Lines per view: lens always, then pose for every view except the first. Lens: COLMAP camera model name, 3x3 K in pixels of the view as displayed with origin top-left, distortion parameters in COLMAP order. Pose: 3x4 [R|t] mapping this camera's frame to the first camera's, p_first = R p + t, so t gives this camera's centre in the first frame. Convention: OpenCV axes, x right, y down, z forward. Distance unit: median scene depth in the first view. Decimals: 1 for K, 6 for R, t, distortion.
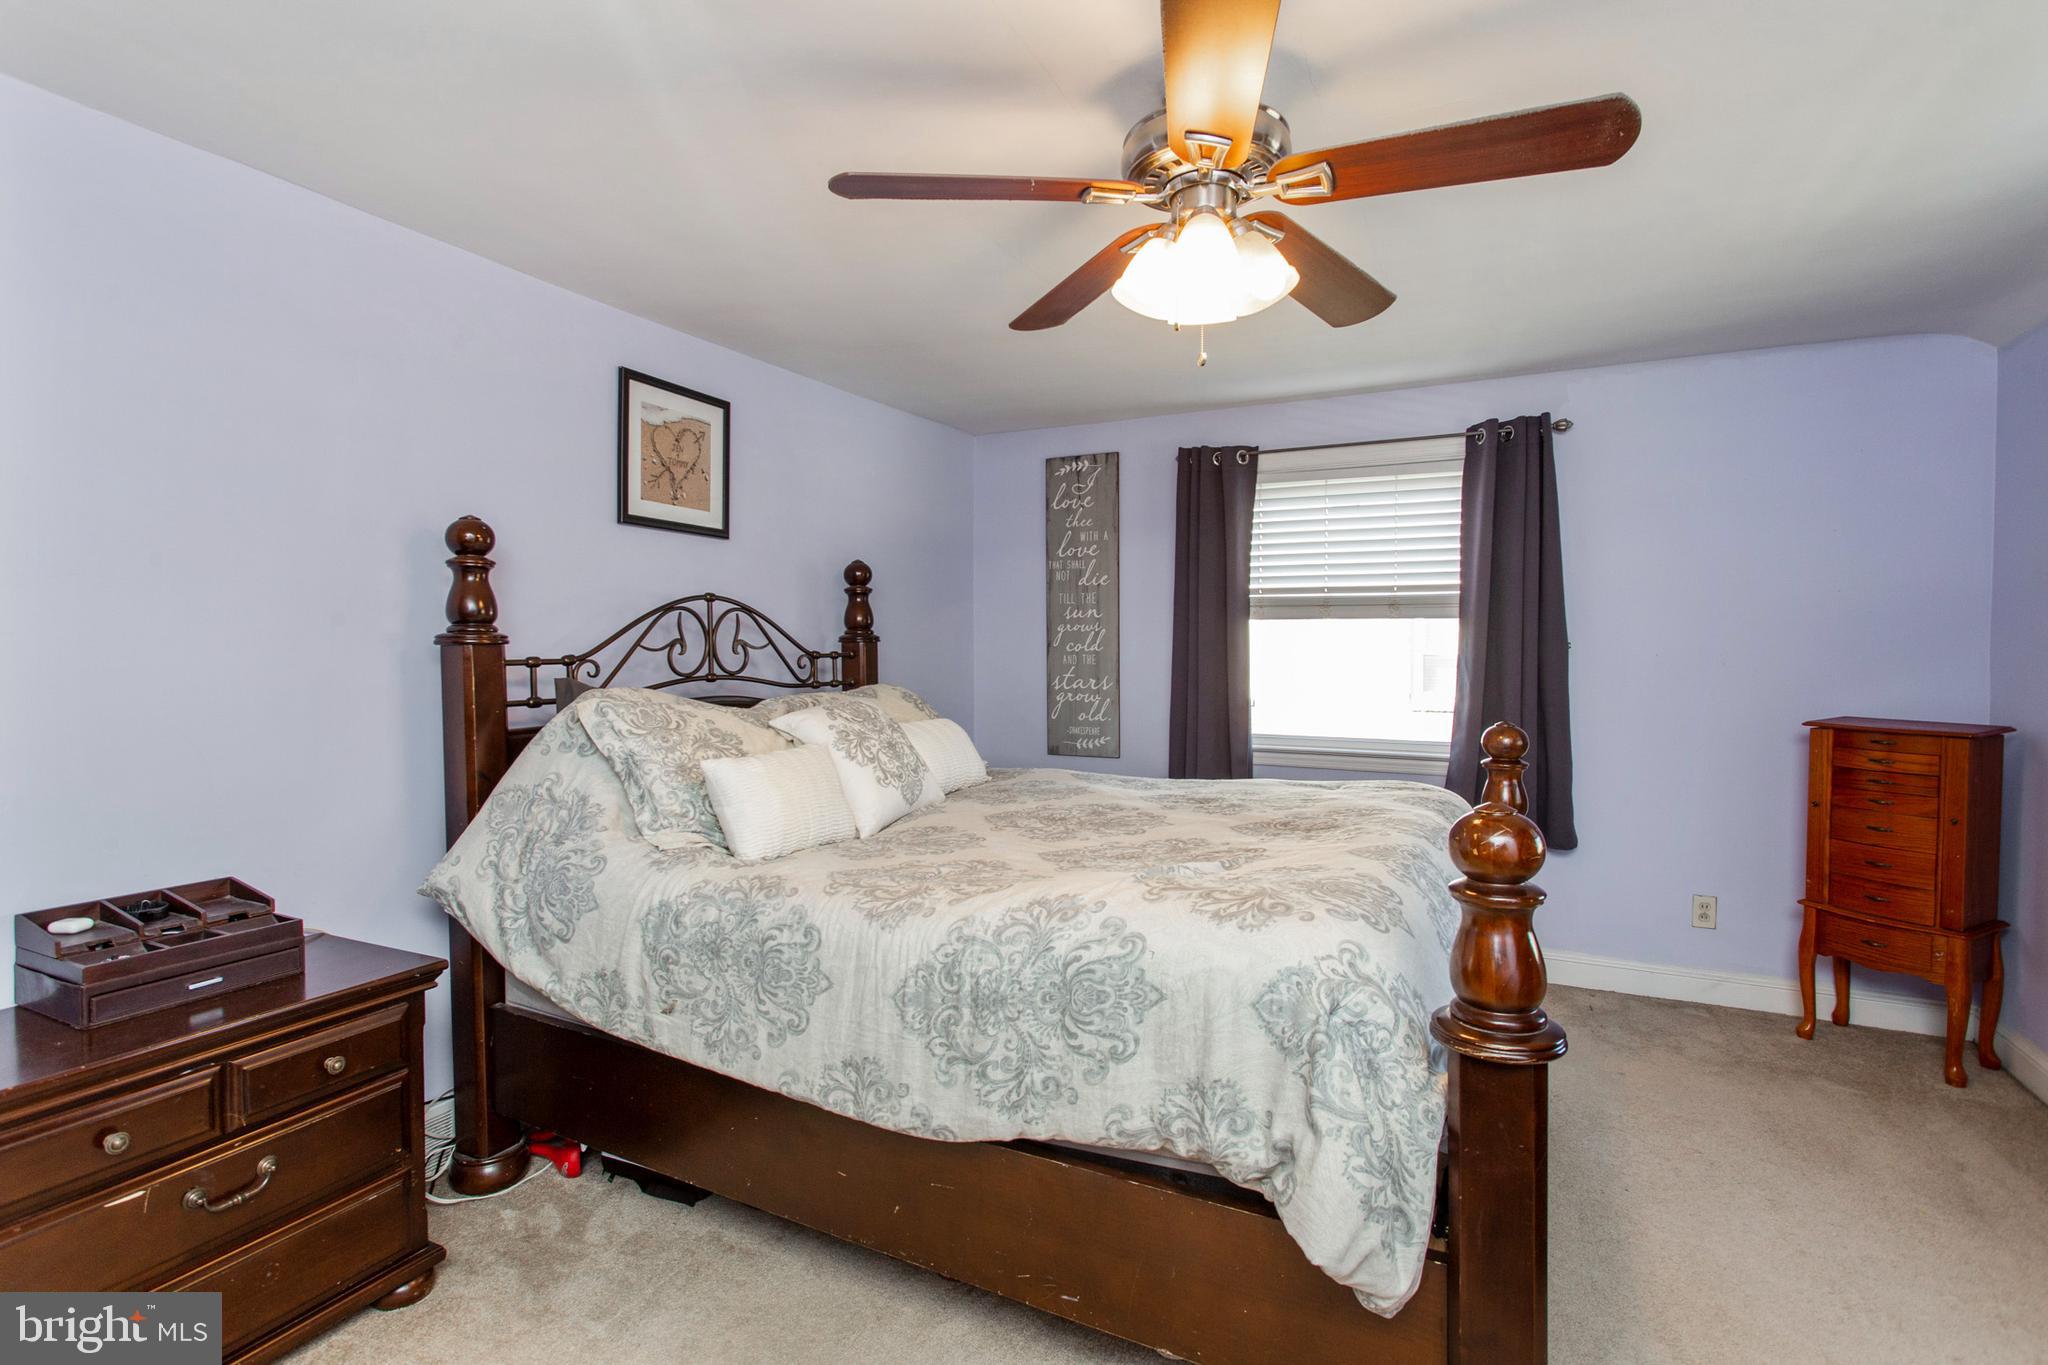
lens RADIAL K [[994.2, 0, 998.8], [0, 994.2, 668.3], [0, 0, 1]] dist [-0.005529, 0.001175]
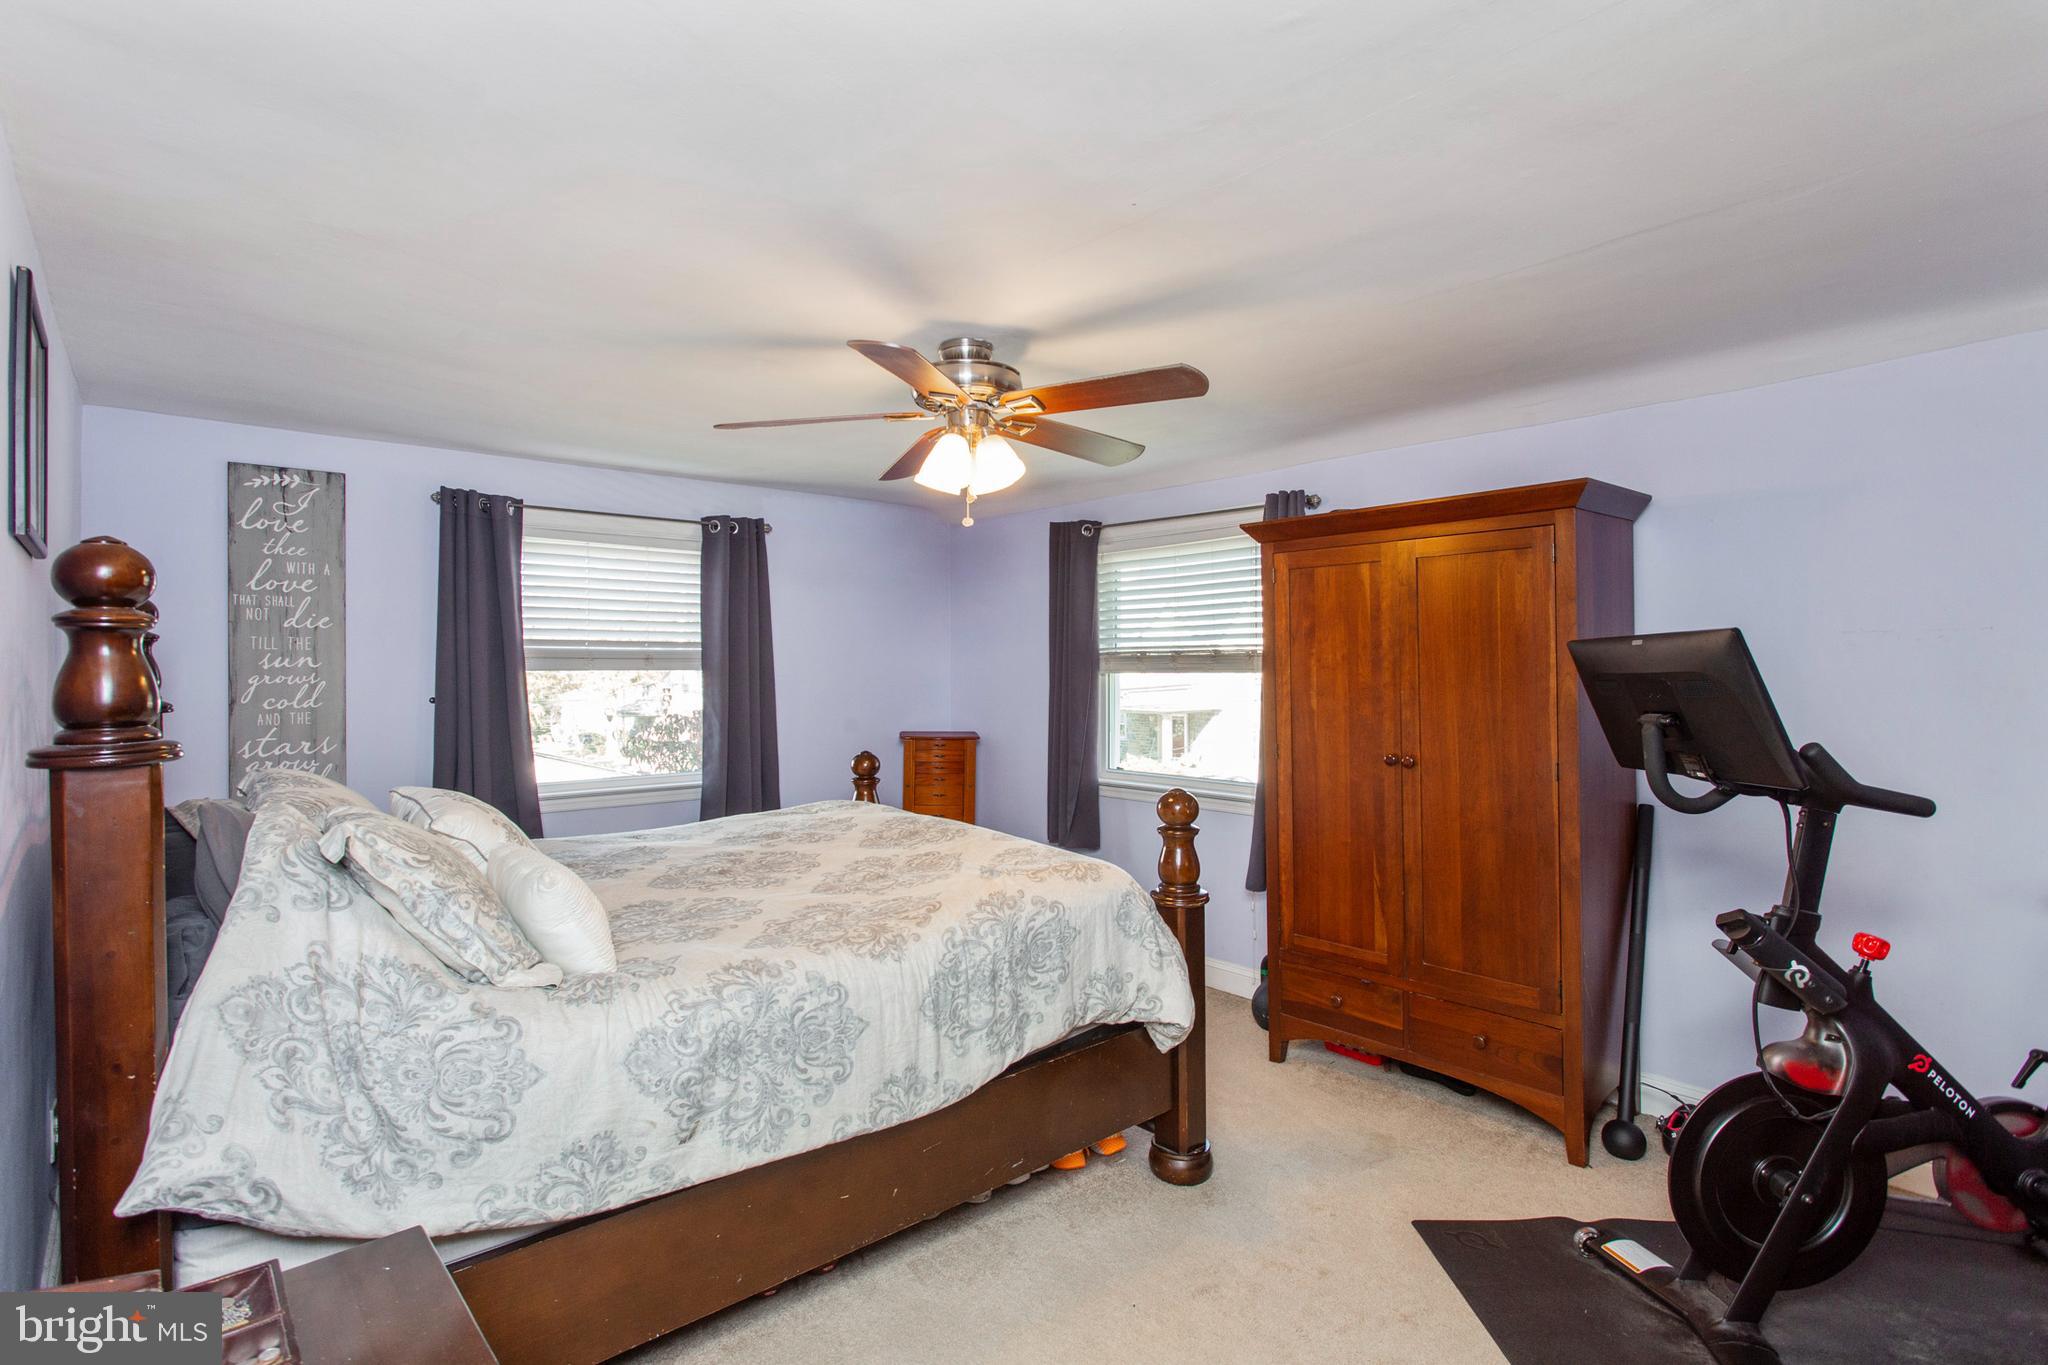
lens RADIAL K [[994.2, 0, 998.8], [0, 994.2, 668.3], [0, 0, 1]] dist [-0.005529, 0.001175]
pose [[0.371506, -0.007911, 0.928397, -0.547481], [0.025987, 0.999661, -0.001881, -0.040469], [-0.928067, 0.024825, 0.371585, 0.195653]]
